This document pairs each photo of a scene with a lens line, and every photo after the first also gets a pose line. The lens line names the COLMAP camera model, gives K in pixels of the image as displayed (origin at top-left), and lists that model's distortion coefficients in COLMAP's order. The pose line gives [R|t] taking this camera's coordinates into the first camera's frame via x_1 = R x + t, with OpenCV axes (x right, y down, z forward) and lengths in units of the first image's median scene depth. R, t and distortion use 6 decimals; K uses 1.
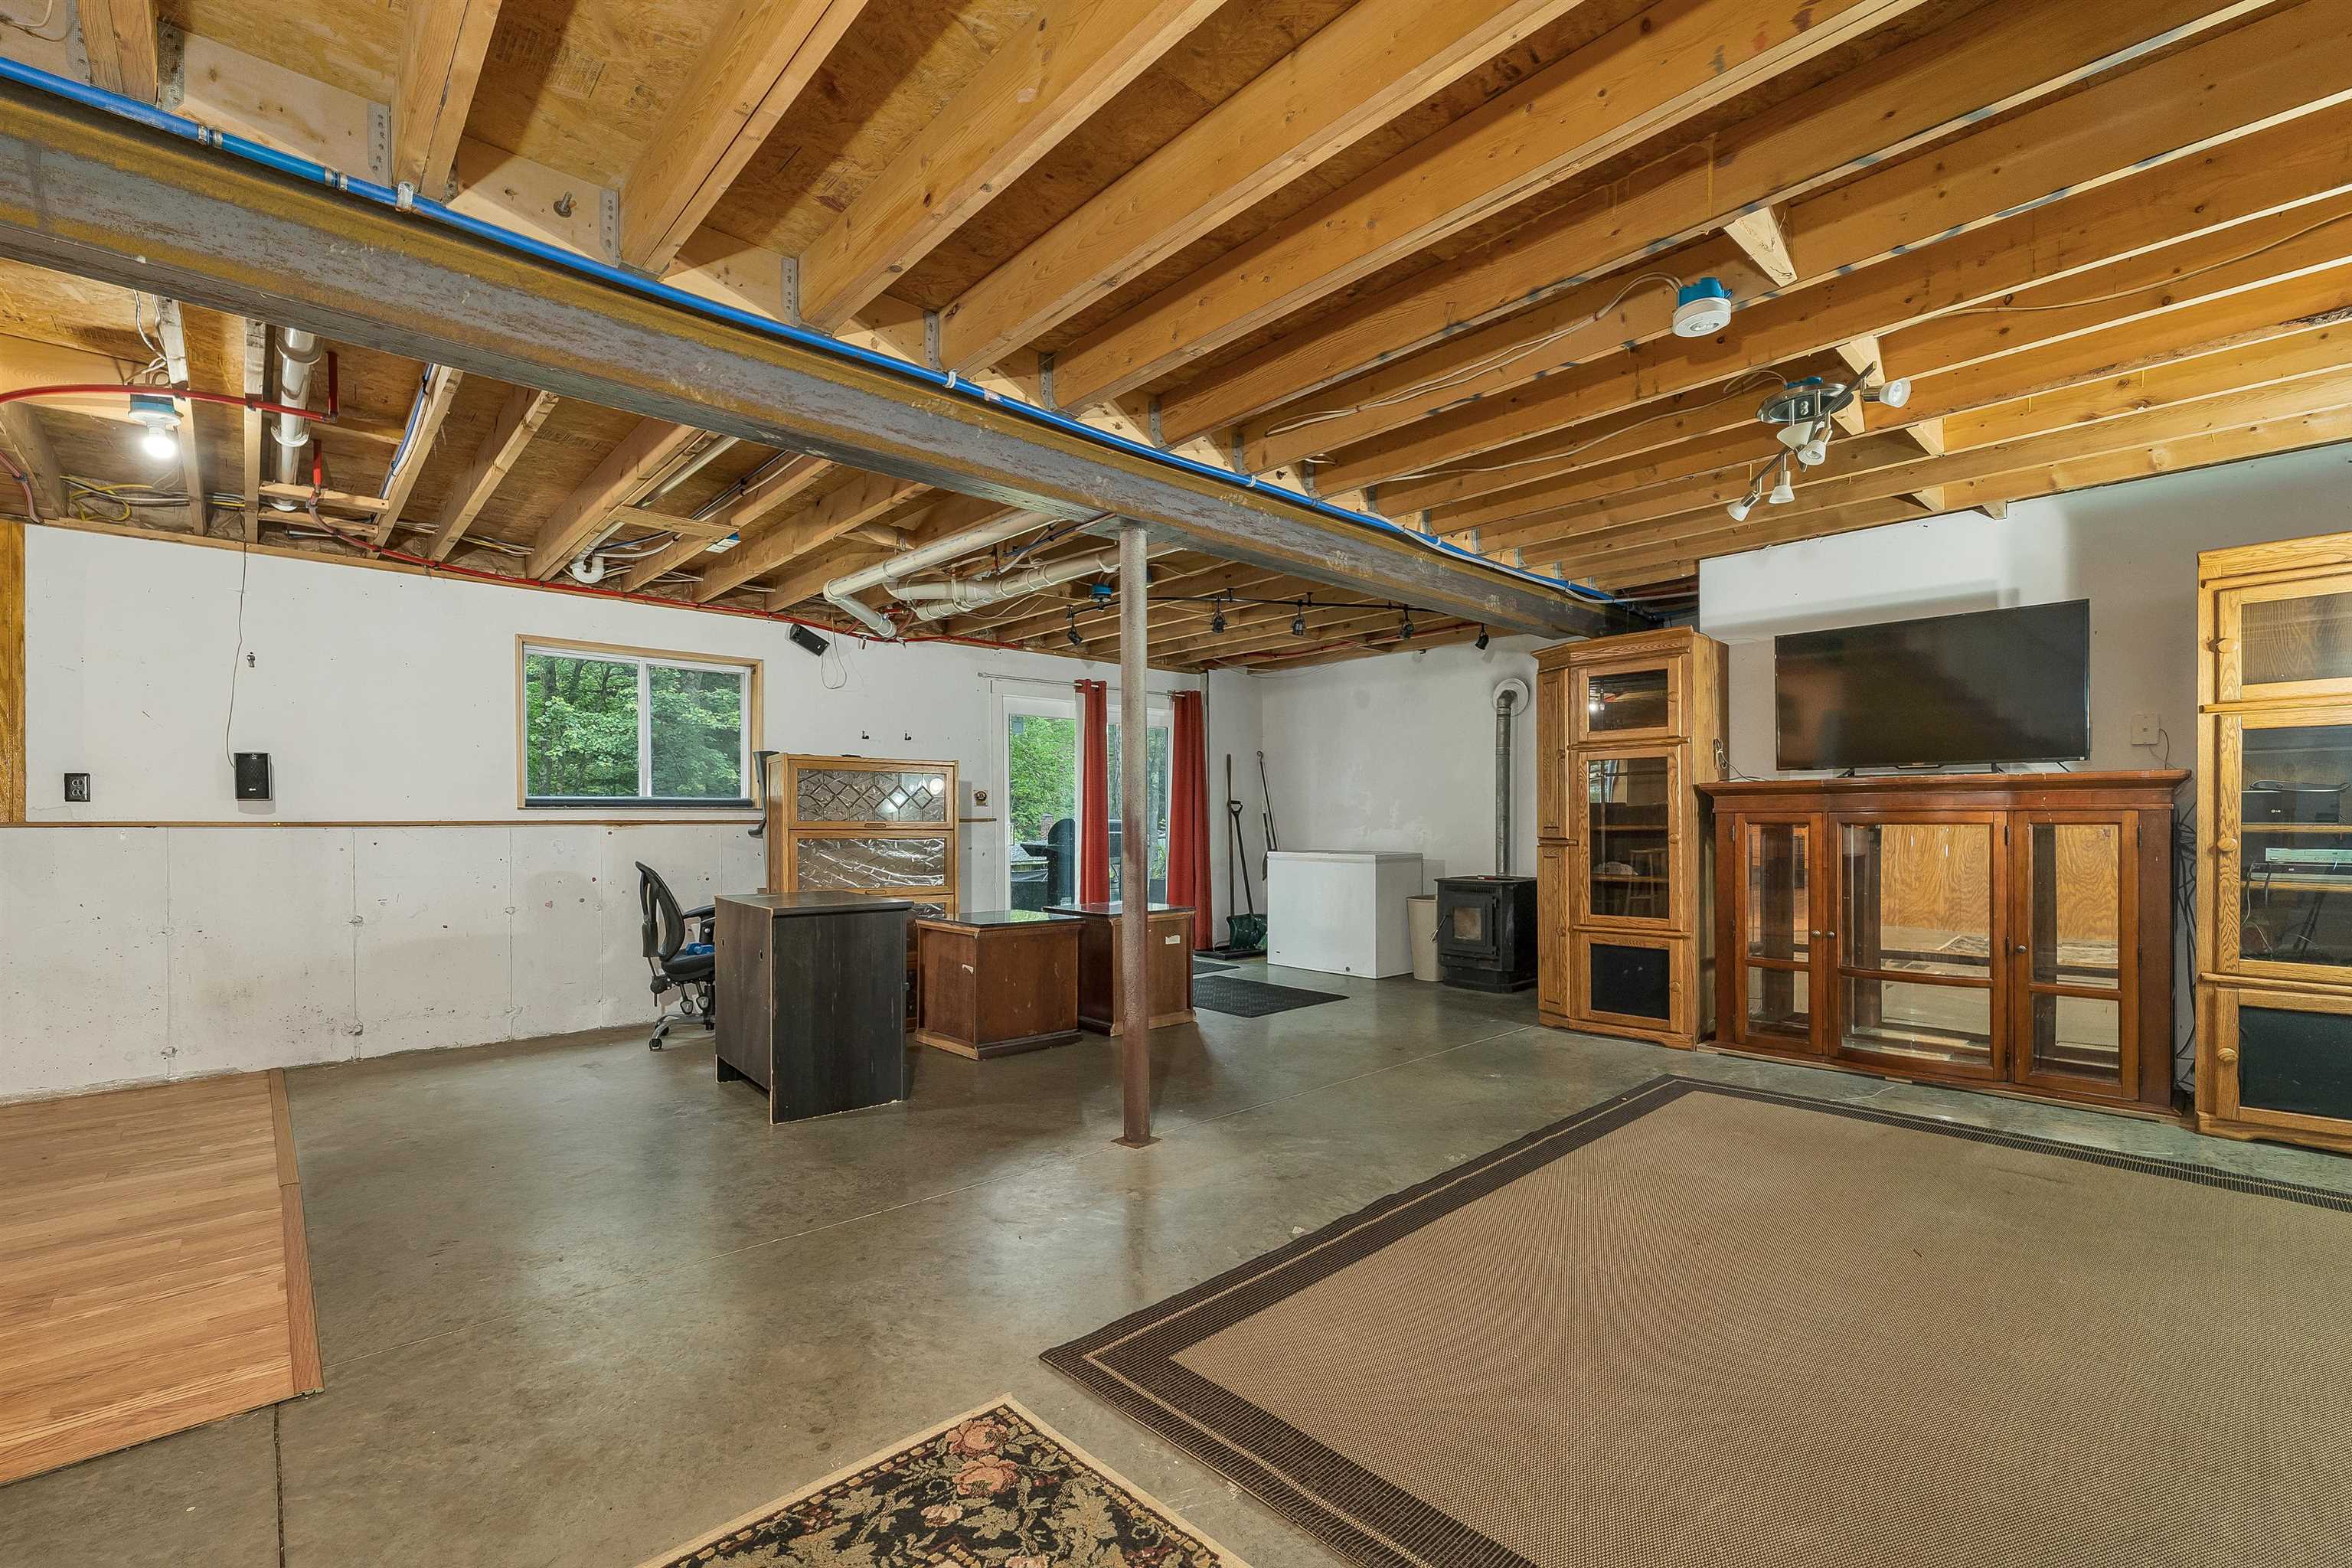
lens RADIAL K [[991.8, 0, 1177.2], [0, 991.8, 804.9], [0, 0, 1]] dist [-0.001153, 0.000052]
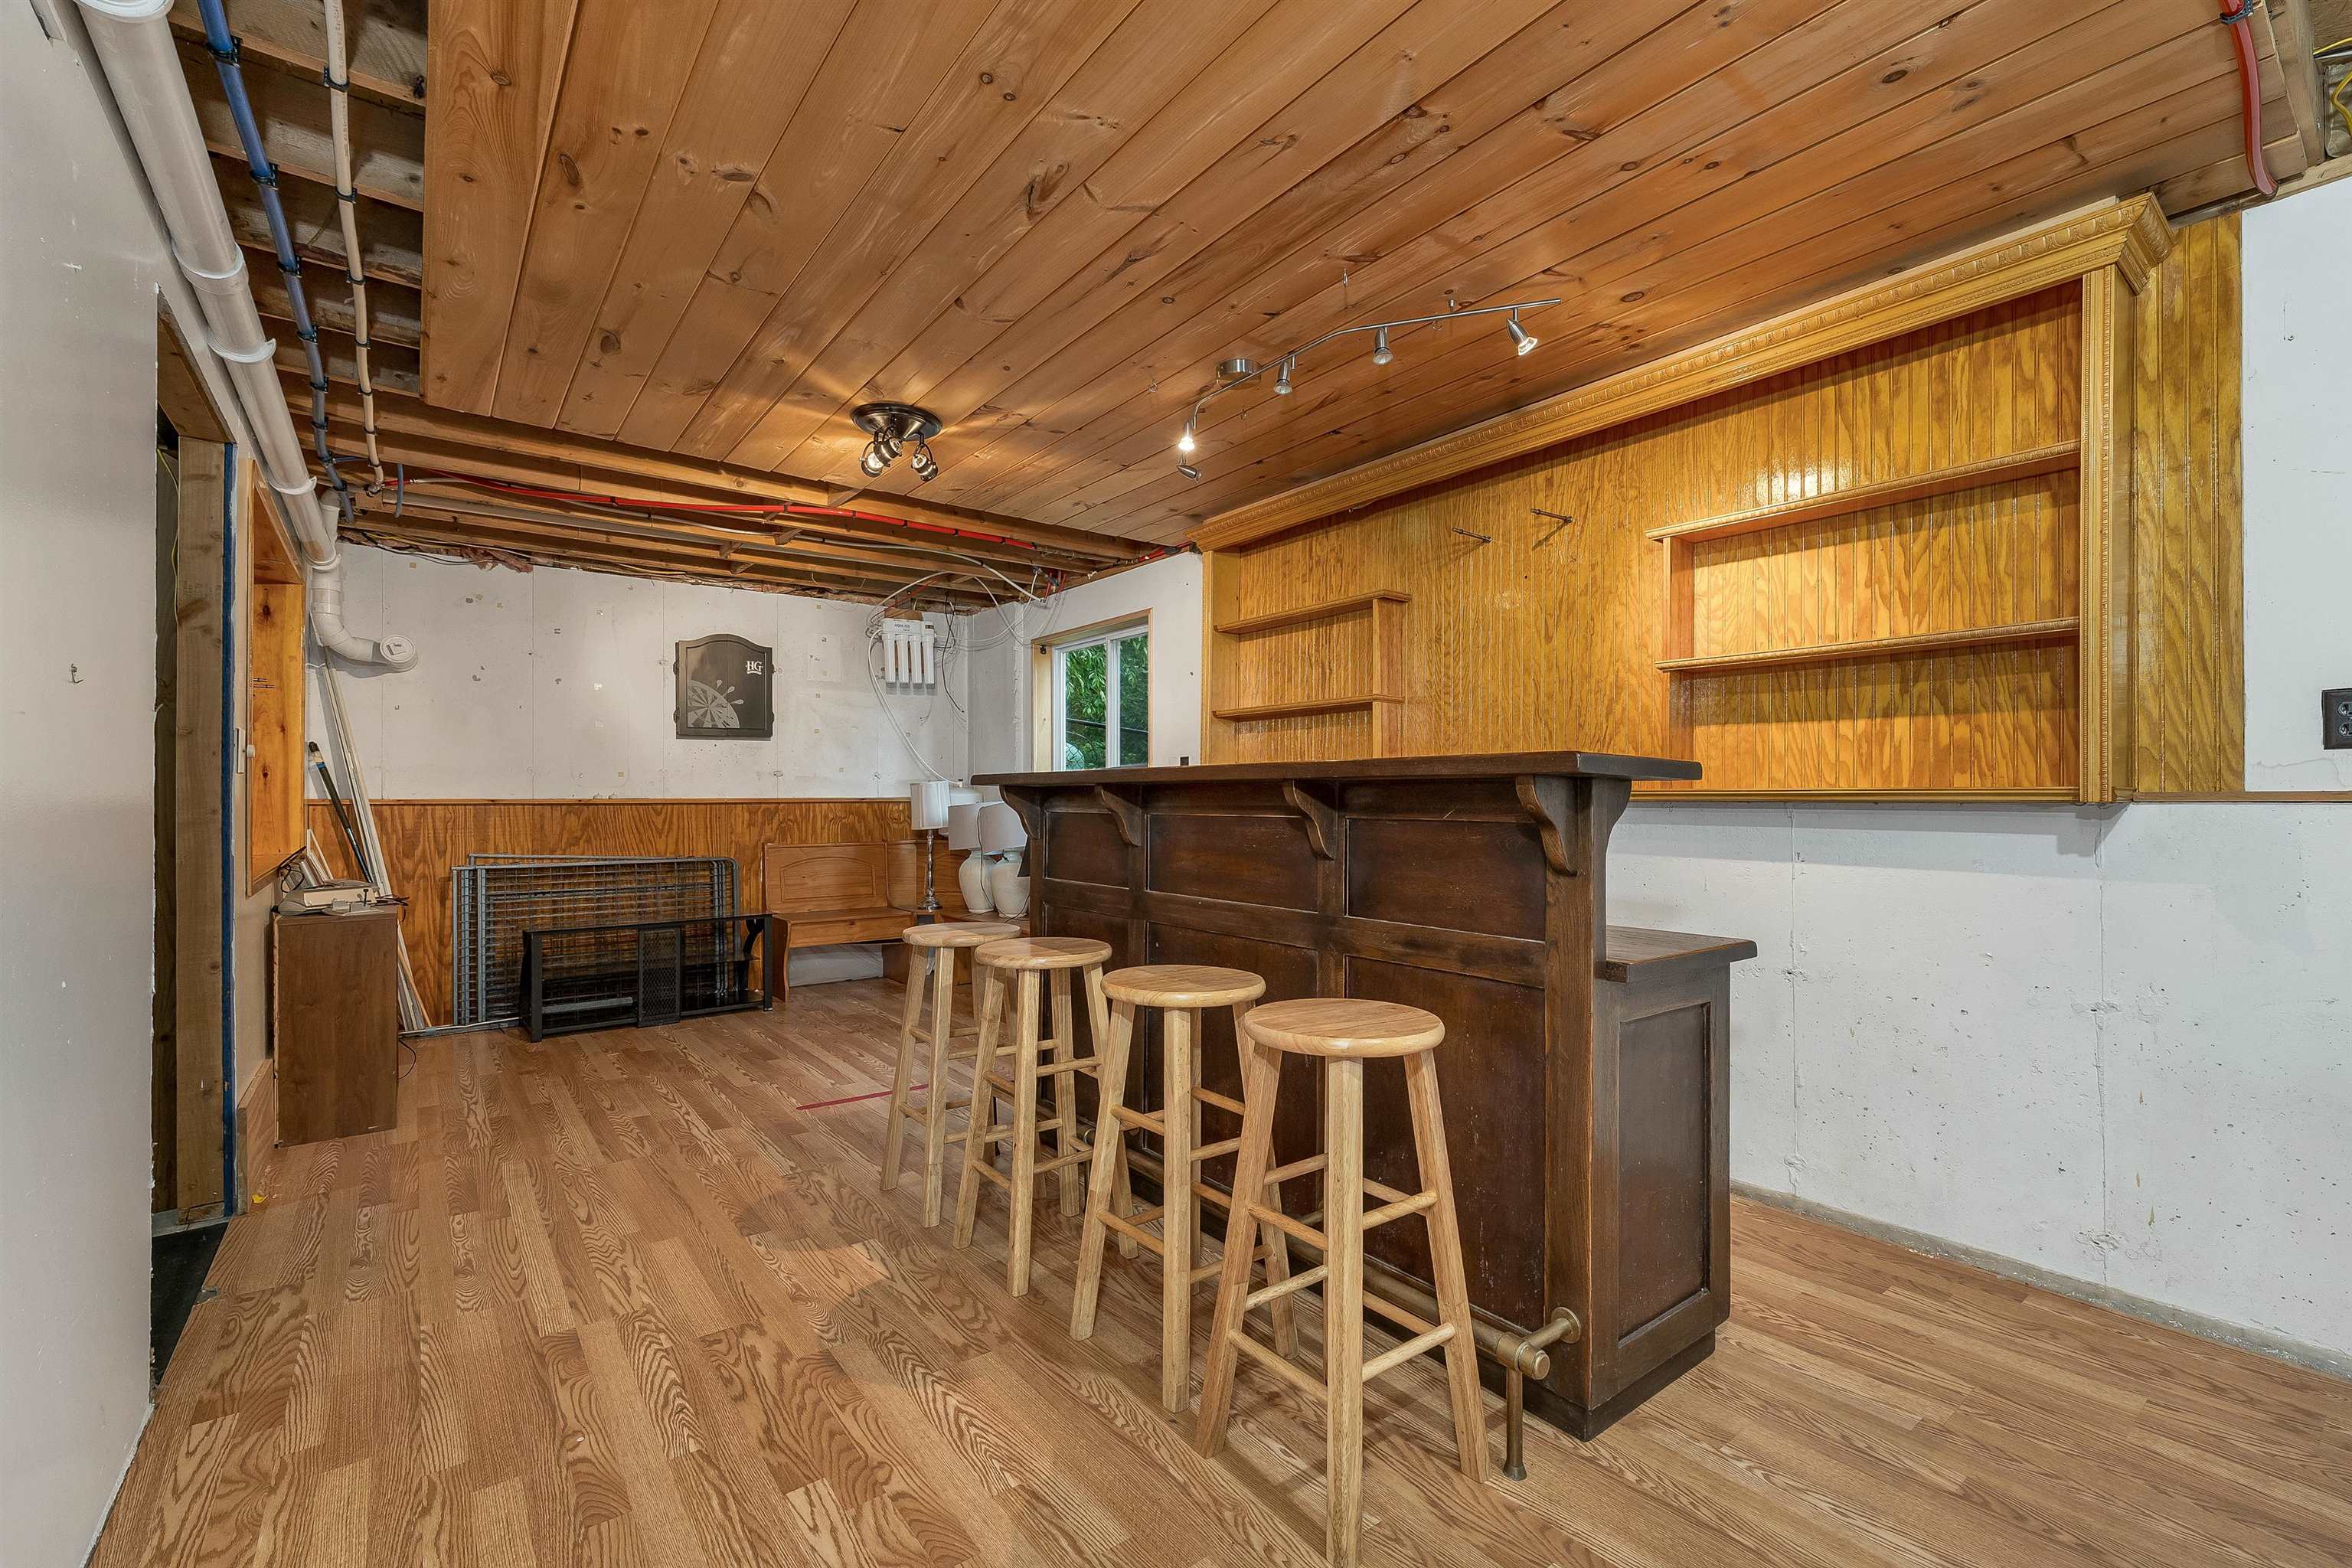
lens RADIAL K [[991.8, 0, 1175.3], [0, 991.8, 794.8], [0, 0, 1]] dist [-0.001153, 0.000052]
pose [[-0.099342, 0.003429, -0.995047, -0.611455], [0.001390, 0.999994, 0.003307, 0.013550], [0.995052, -0.001055, -0.099346, 0.512933]]
